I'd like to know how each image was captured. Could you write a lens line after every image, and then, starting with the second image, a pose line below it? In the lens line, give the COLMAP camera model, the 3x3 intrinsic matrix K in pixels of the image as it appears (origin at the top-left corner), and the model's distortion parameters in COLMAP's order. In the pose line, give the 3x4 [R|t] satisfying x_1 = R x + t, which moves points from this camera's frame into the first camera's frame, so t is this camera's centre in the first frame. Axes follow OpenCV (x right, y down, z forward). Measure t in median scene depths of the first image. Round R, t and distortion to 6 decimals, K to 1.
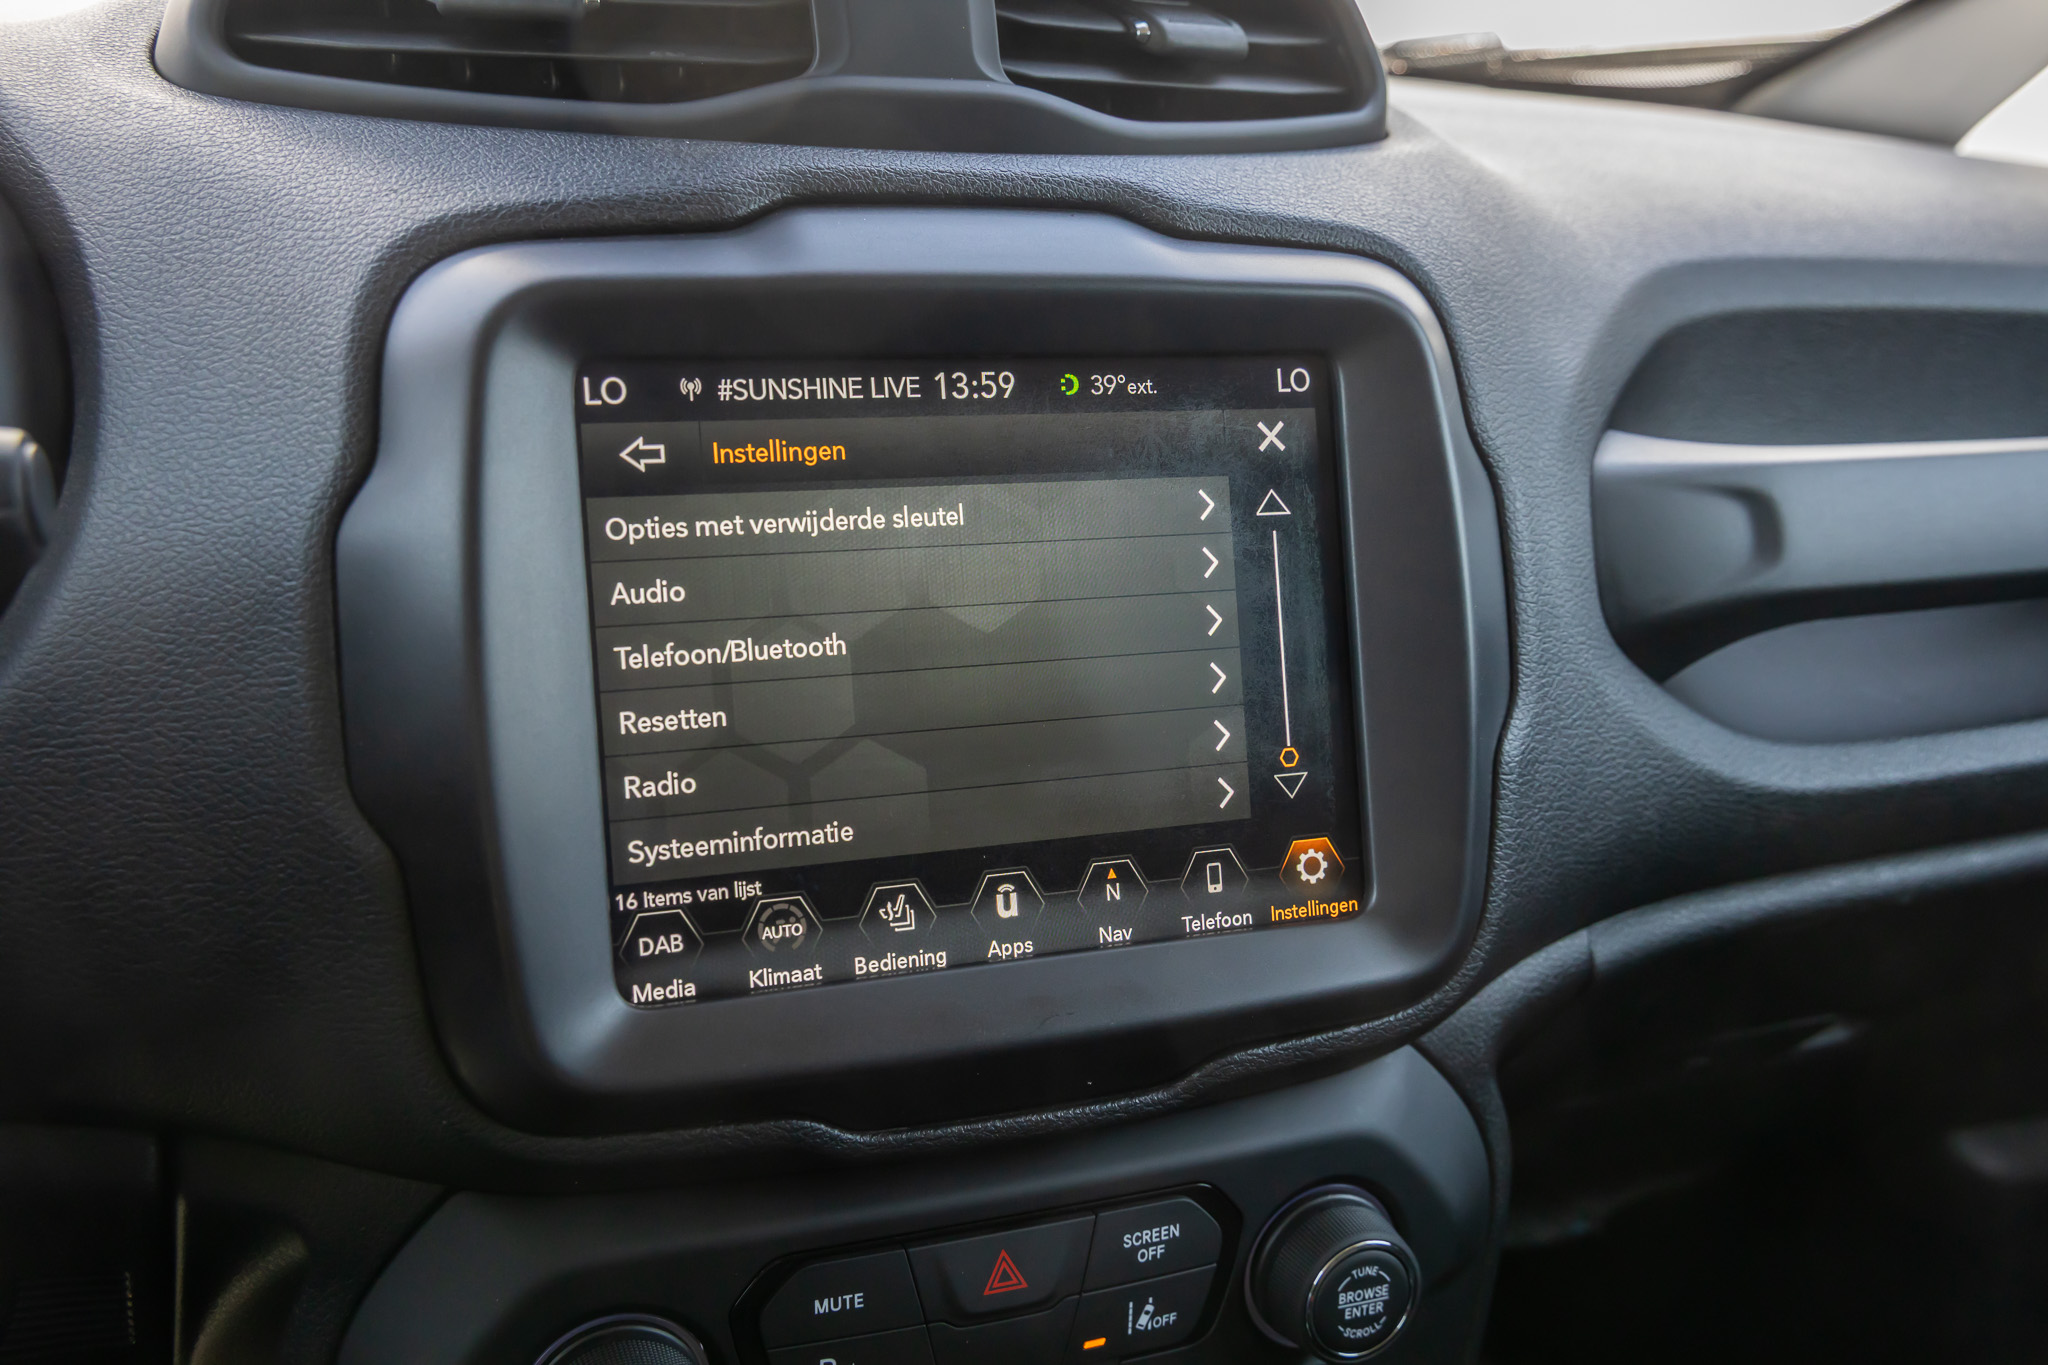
lens RADIAL K [[2079.2, 0, 1033.0], [0, 2079.2, 679.6], [0, 0, 1]] dist [0.020389, 0.023072]
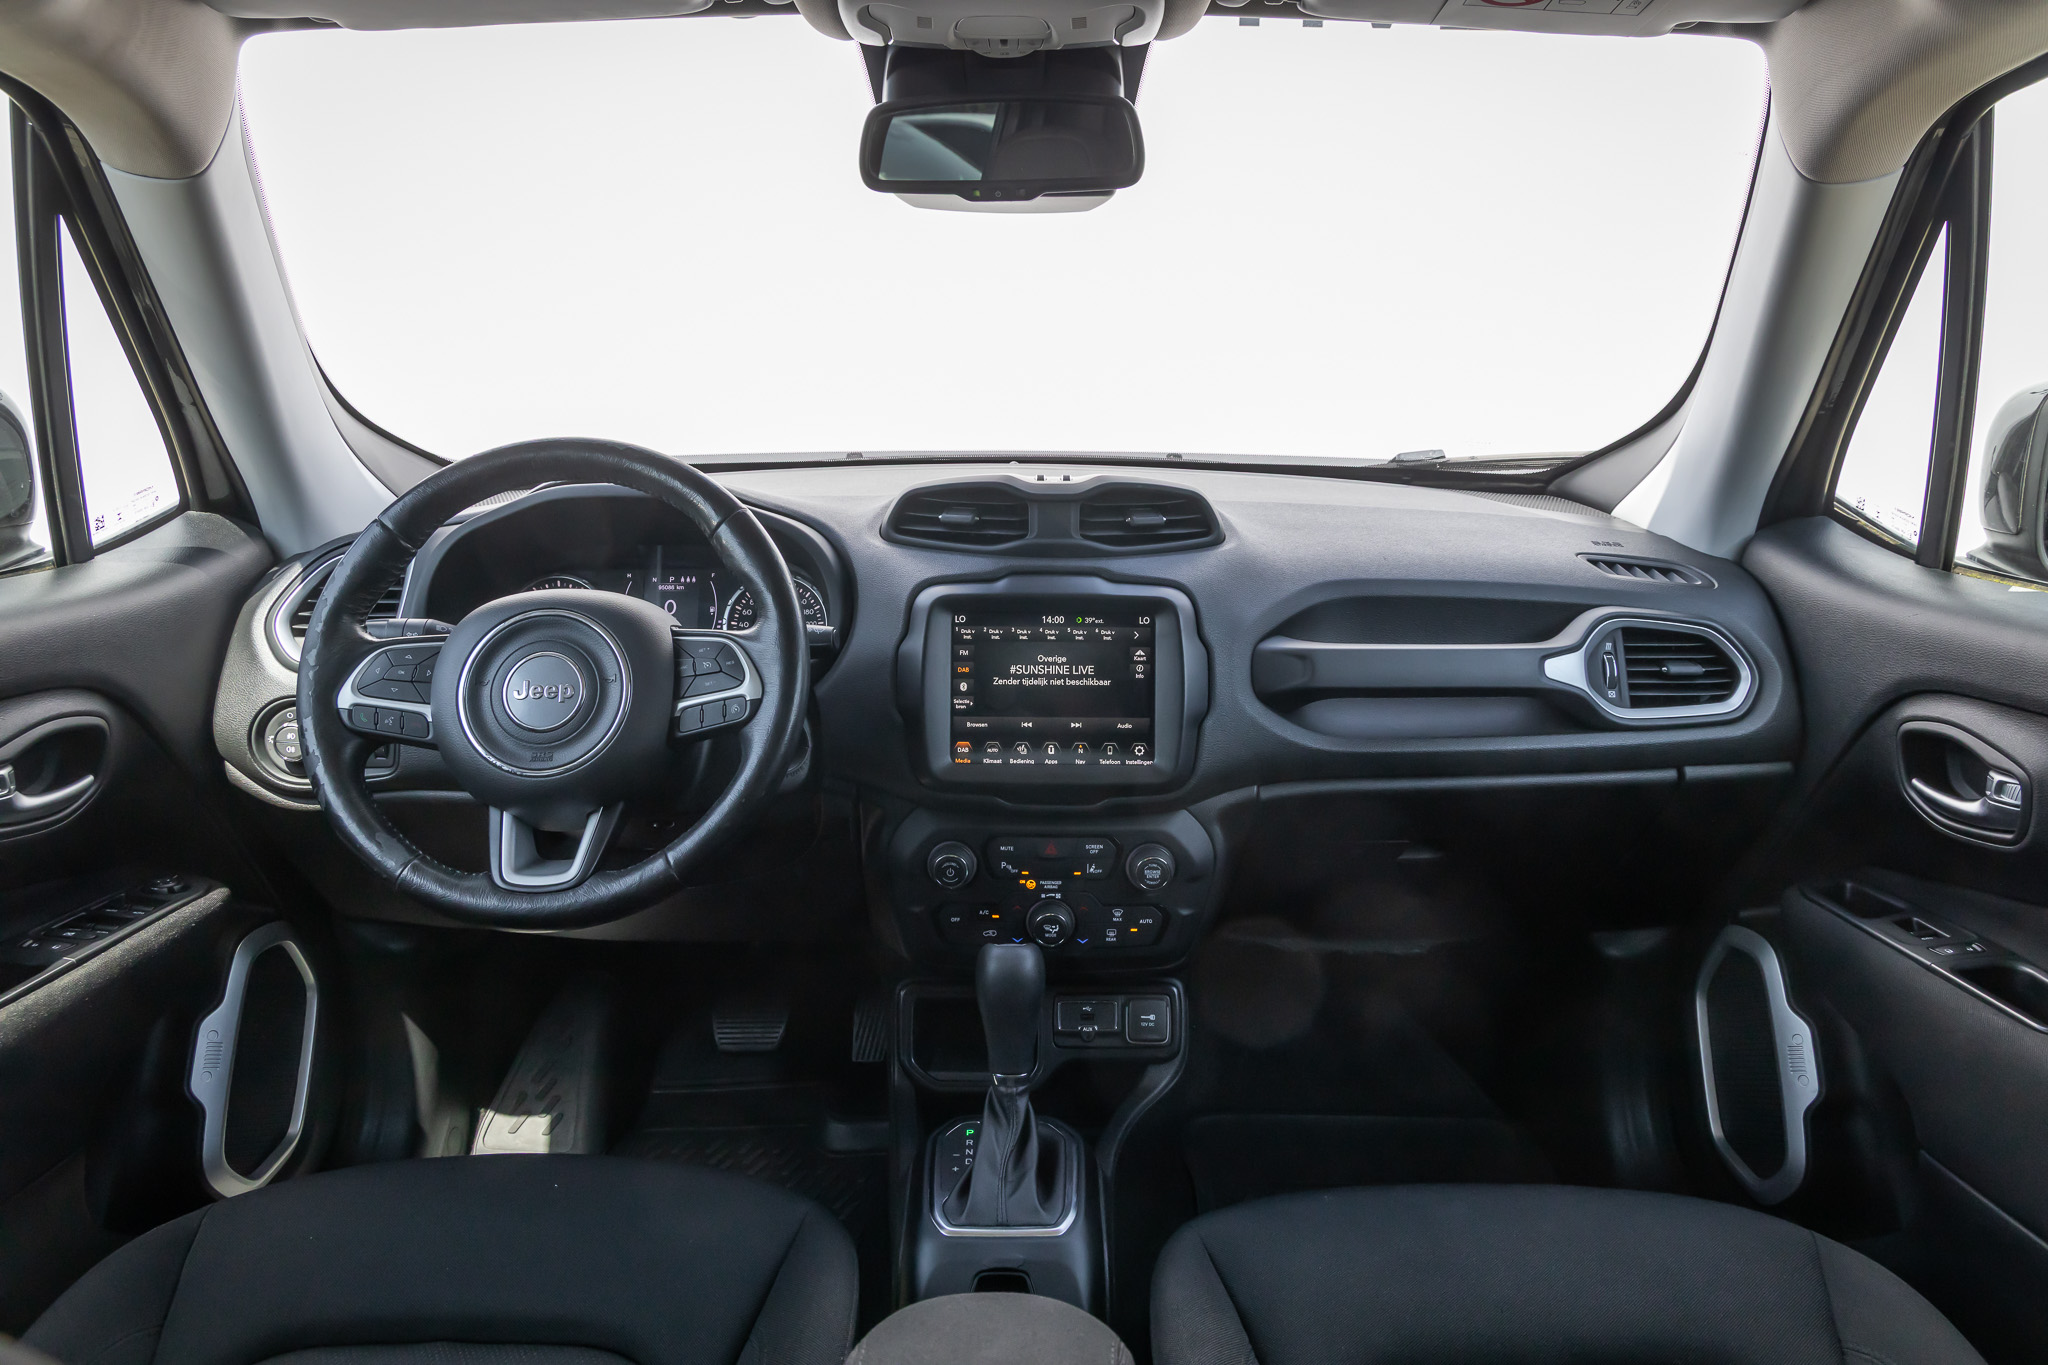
lens RADIAL K [[1357.7, 0, 1023.7], [0, 1357.7, 690.1], [0, 0, 1]] dist [-0.002000, -0.003067]
pose [[0.927341, 0.065931, -0.368363, 0.824852], [-0.075885, 0.997037, -0.012582, 0.027688], [0.366442, 0.039621, 0.929597, -1.331637]]
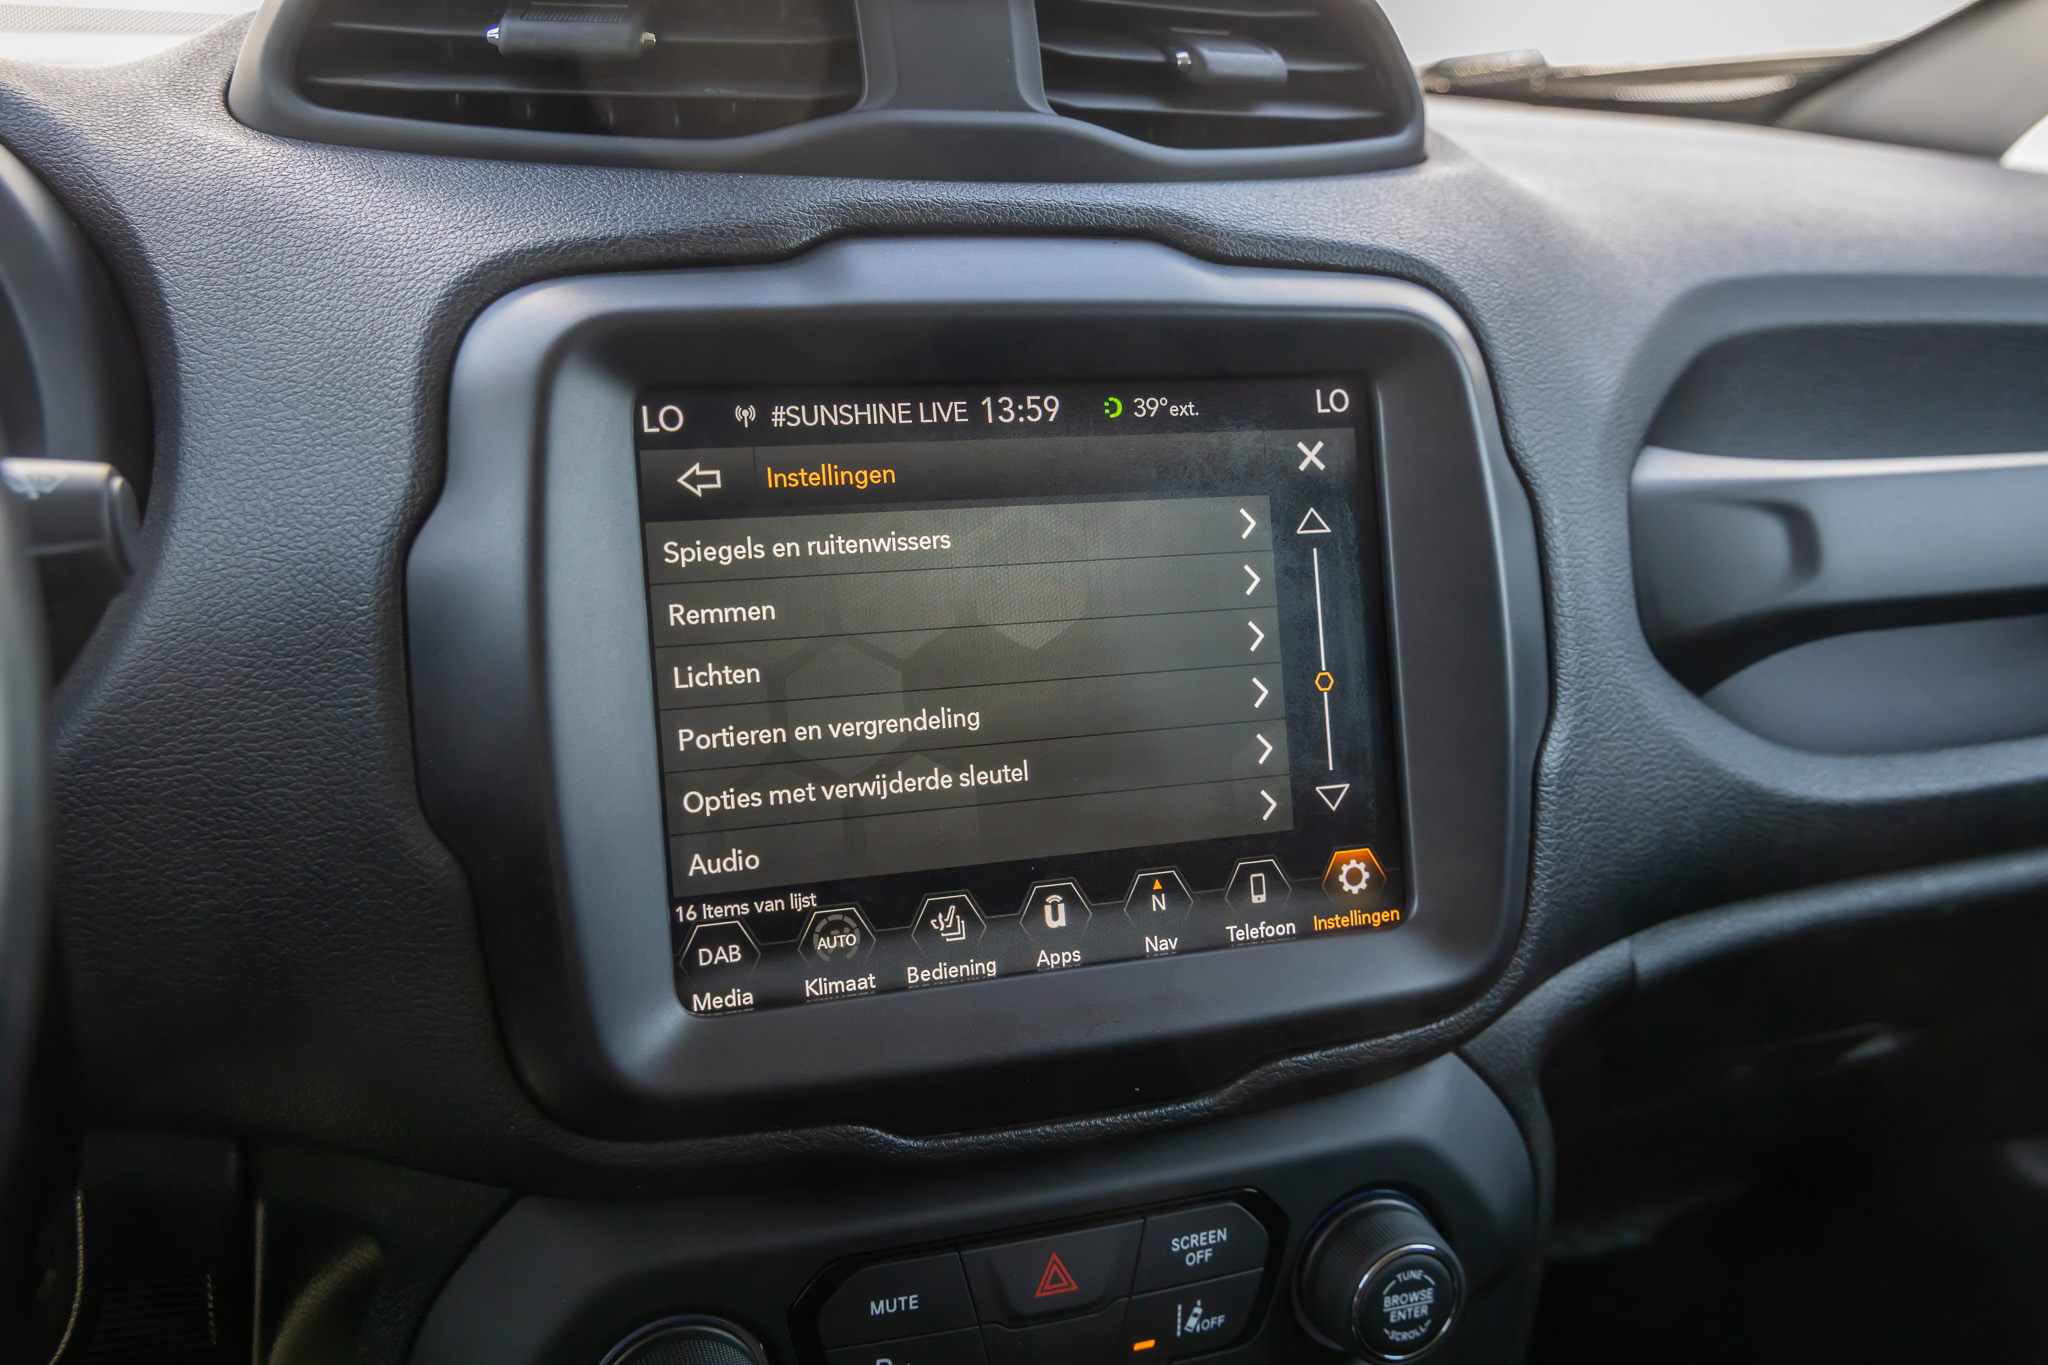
lens RADIAL K [[2082.6, 0, 1036.1], [0, 2082.6, 687.1], [0, 0, 1]] dist [0.019844, 0.026480]
pose [[0.999704, -0.006478, -0.023437, 0.002707], [0.006371, 0.999969, -0.004645, 0.000374], [0.023466, 0.004494, 0.999715, -0.025818]]
